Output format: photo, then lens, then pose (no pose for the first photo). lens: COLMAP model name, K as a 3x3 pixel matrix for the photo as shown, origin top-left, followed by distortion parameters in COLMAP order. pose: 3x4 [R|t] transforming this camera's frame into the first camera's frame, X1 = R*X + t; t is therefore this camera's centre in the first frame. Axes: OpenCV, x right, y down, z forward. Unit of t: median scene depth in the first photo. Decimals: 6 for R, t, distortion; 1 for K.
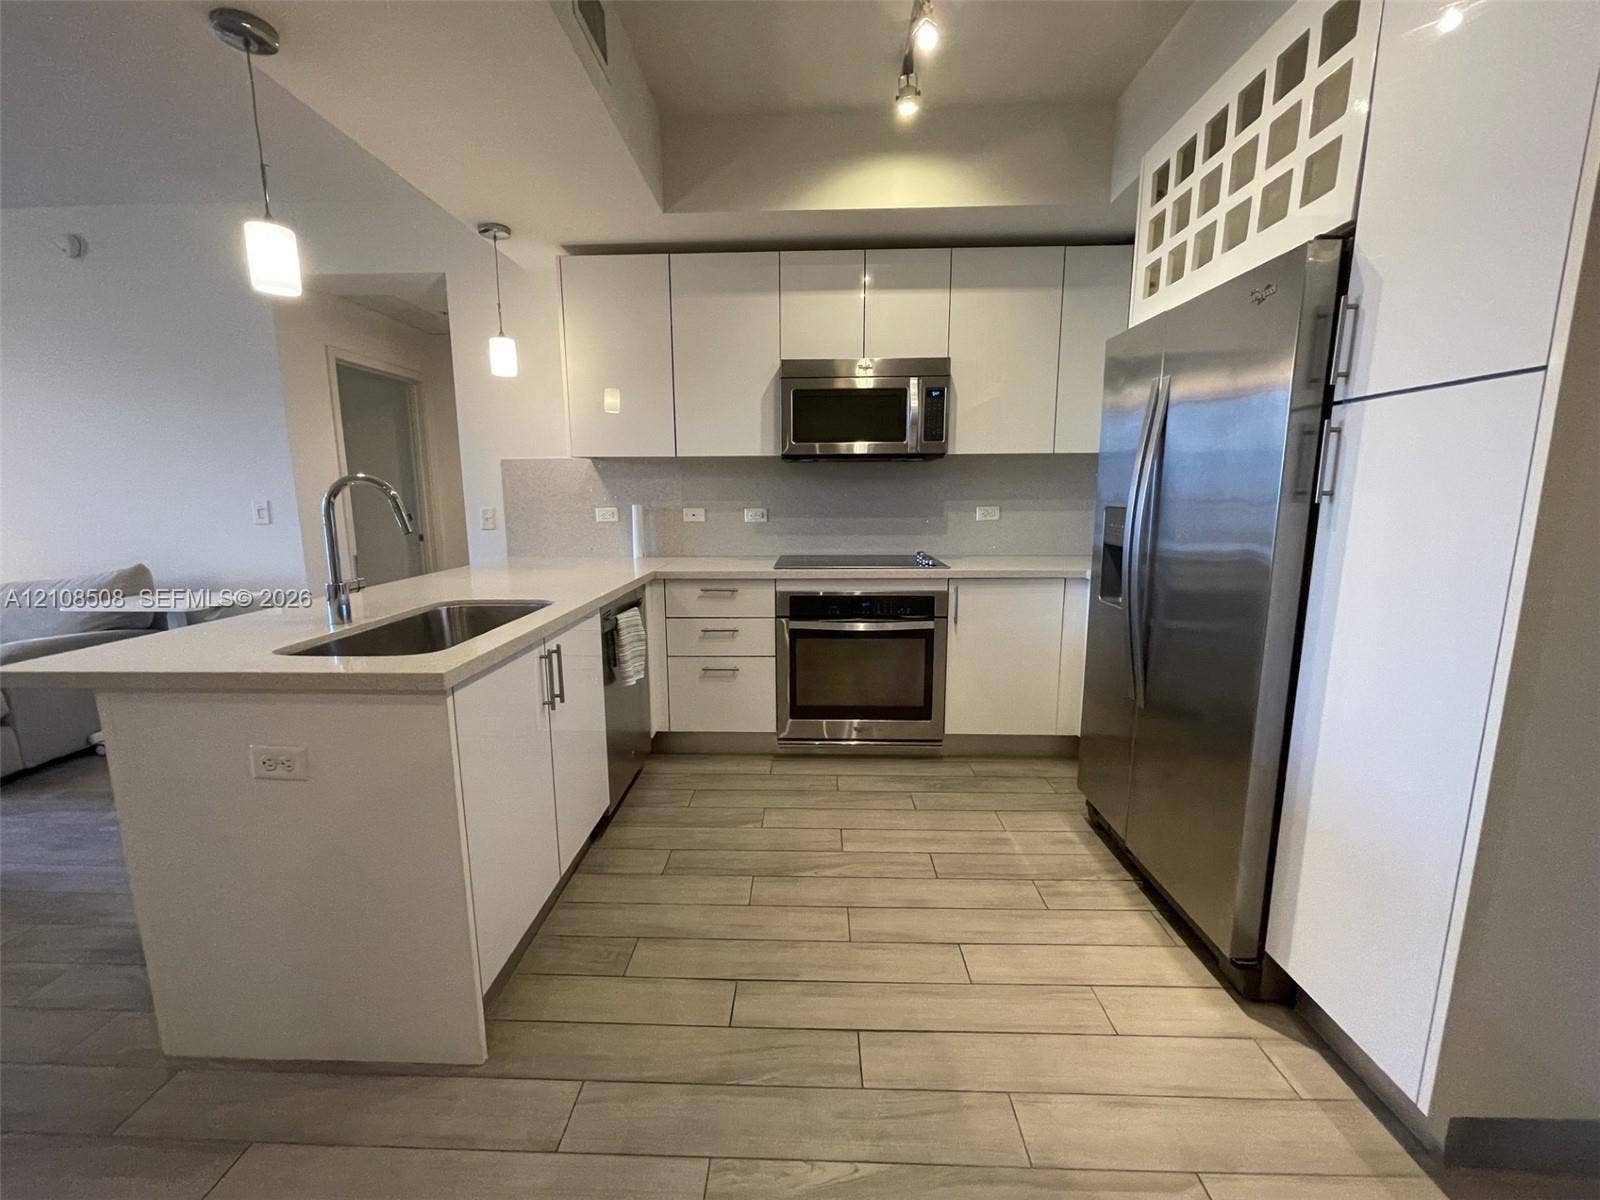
lens RADIAL K [[648.7, 0, 788.3], [0, 648.7, 597.5], [0, 0, 1]] dist [0.000044, 0.000051]
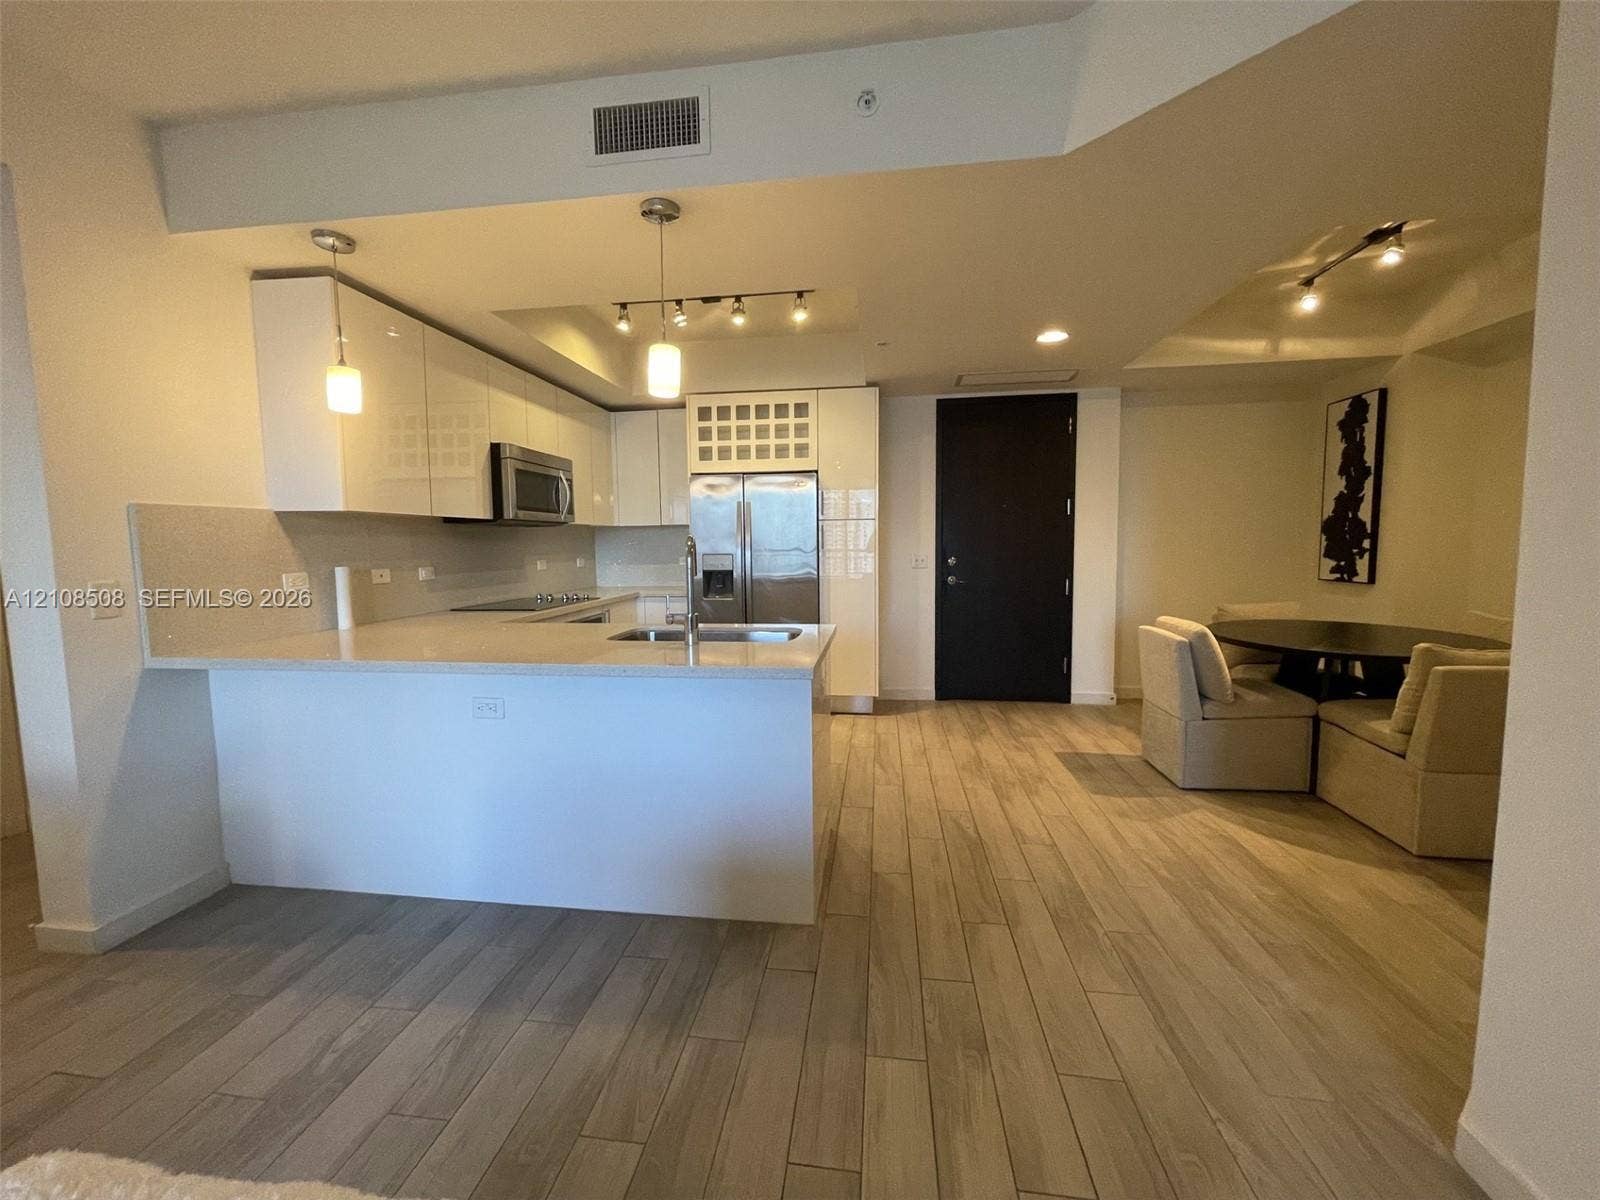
lens RADIAL K [[648.7, 0, 790.5], [0, 648.7, 595.2], [0, 0, 1]] dist [0.000044, 0.000051]
pose [[0.098933, -0.075753, 0.992207, -1.599298], [0.173669, 0.983110, 0.057742, -0.082171], [-0.979822, 0.166603, 0.110418, 0.516047]]
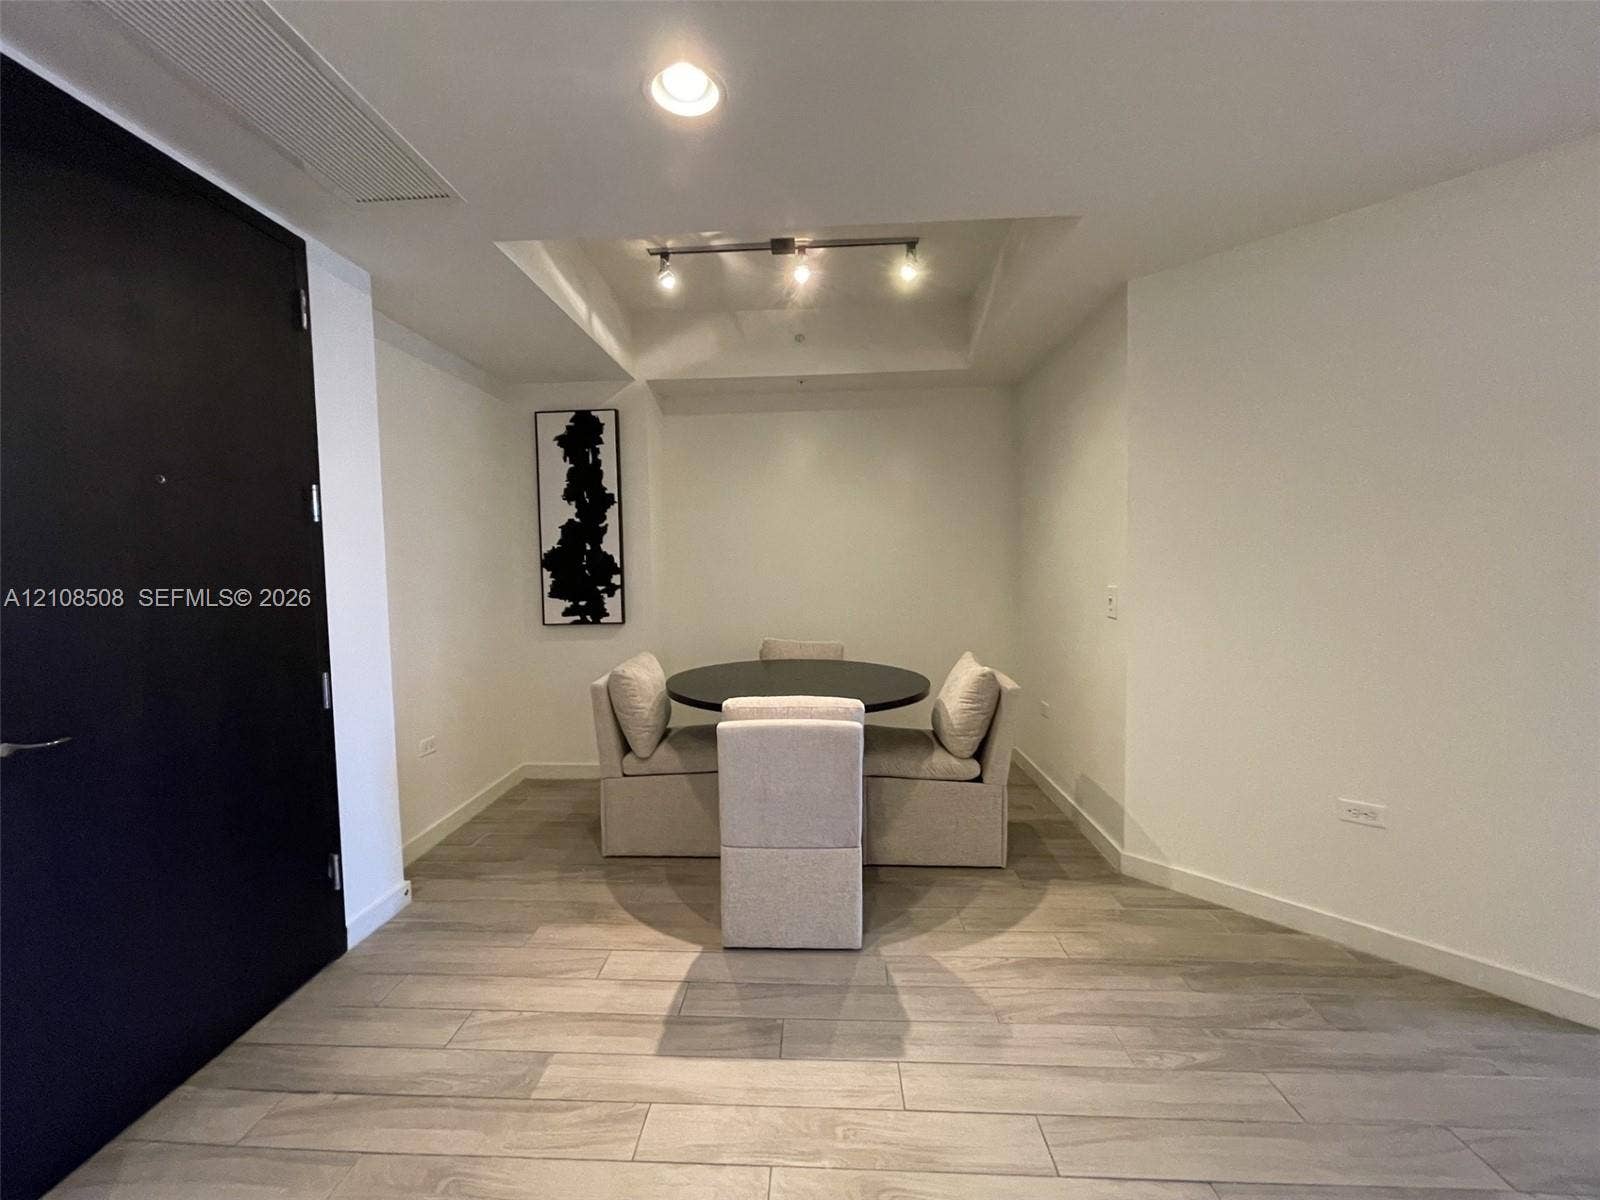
lens RADIAL K [[648.7, 0, 785.1], [0, 648.7, 597.5], [0, 0, 1]] dist [0.000044, 0.000051]
pose [[-0.999569, 0.024445, 0.016255, 0.019345], [0.027362, 0.976399, 0.214235, -0.135865], [-0.010635, 0.214587, -0.976647, 0.721259]]
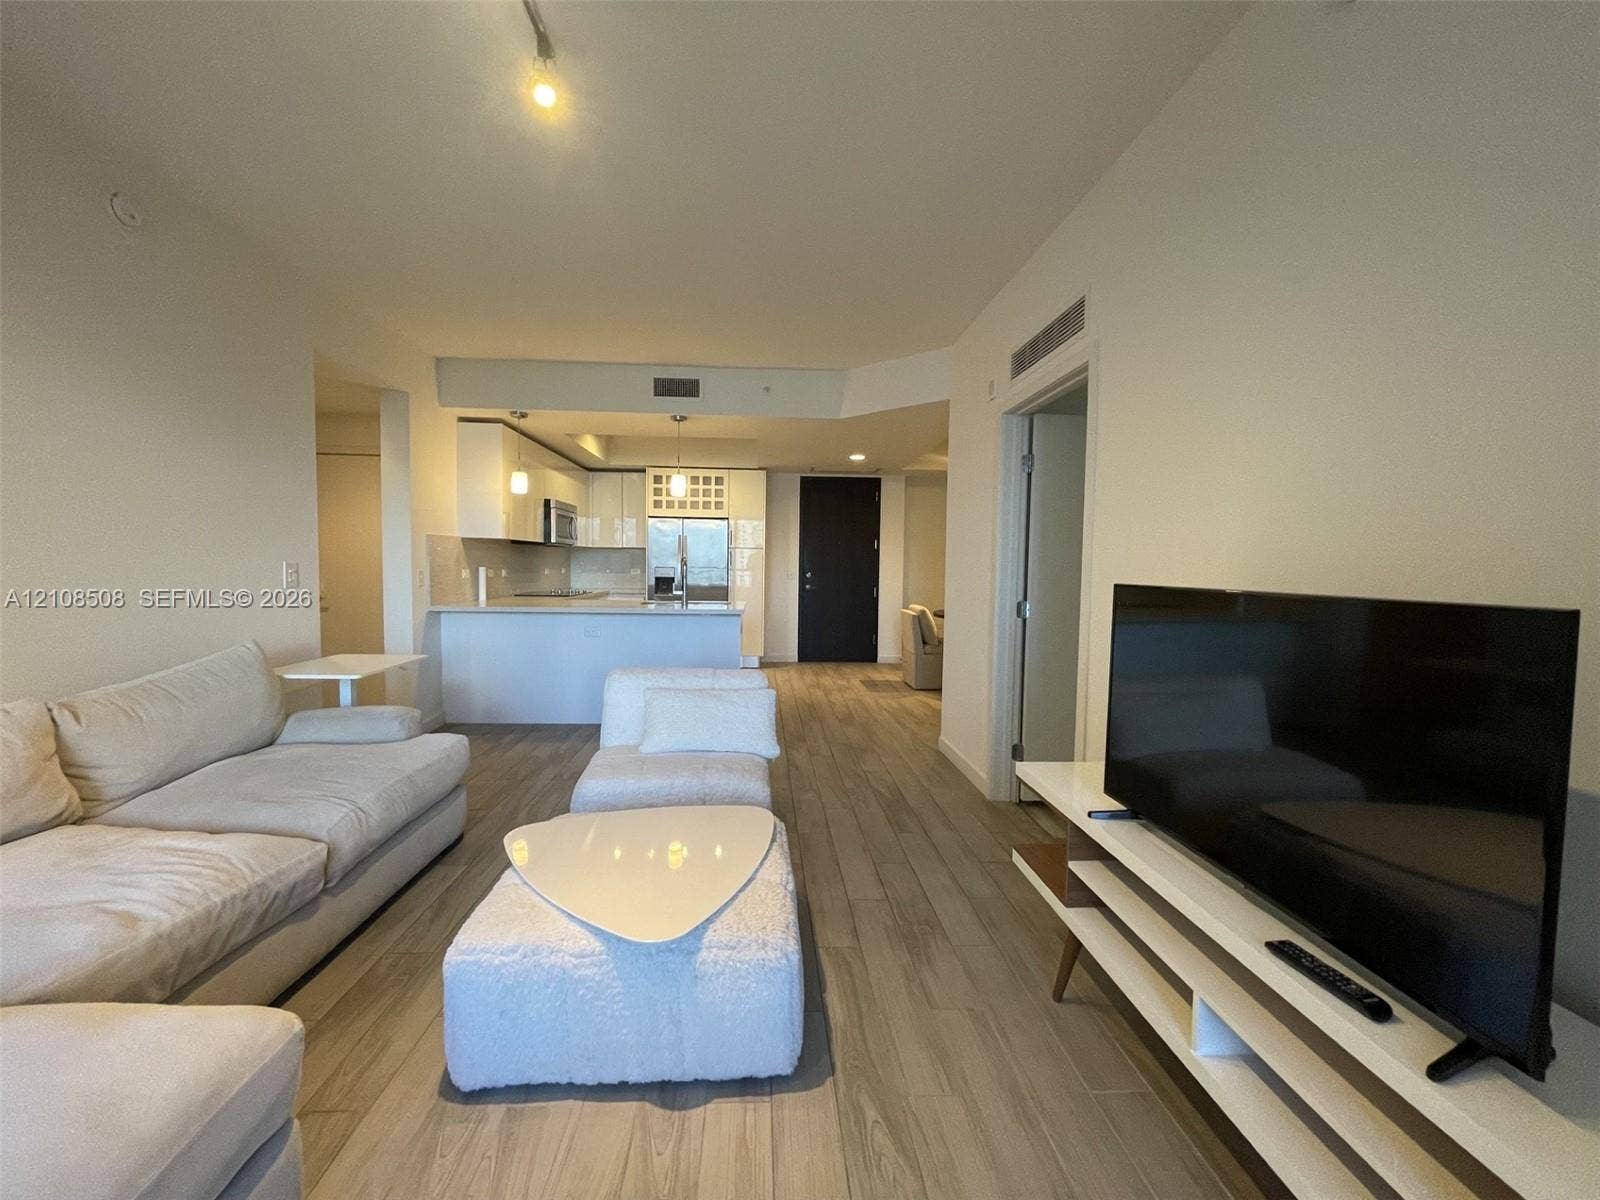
lens RADIAL K [[648.7, 0, 795.6], [0, 648.7, 594.6], [0, 0, 1]] dist [0.000044, 0.000051]
pose [[-0.096616, -0.041834, 0.994442, -2.961040], [0.147996, 0.987406, 0.055917, -0.079292], [-0.984257, 0.152576, -0.089208, 0.612462]]
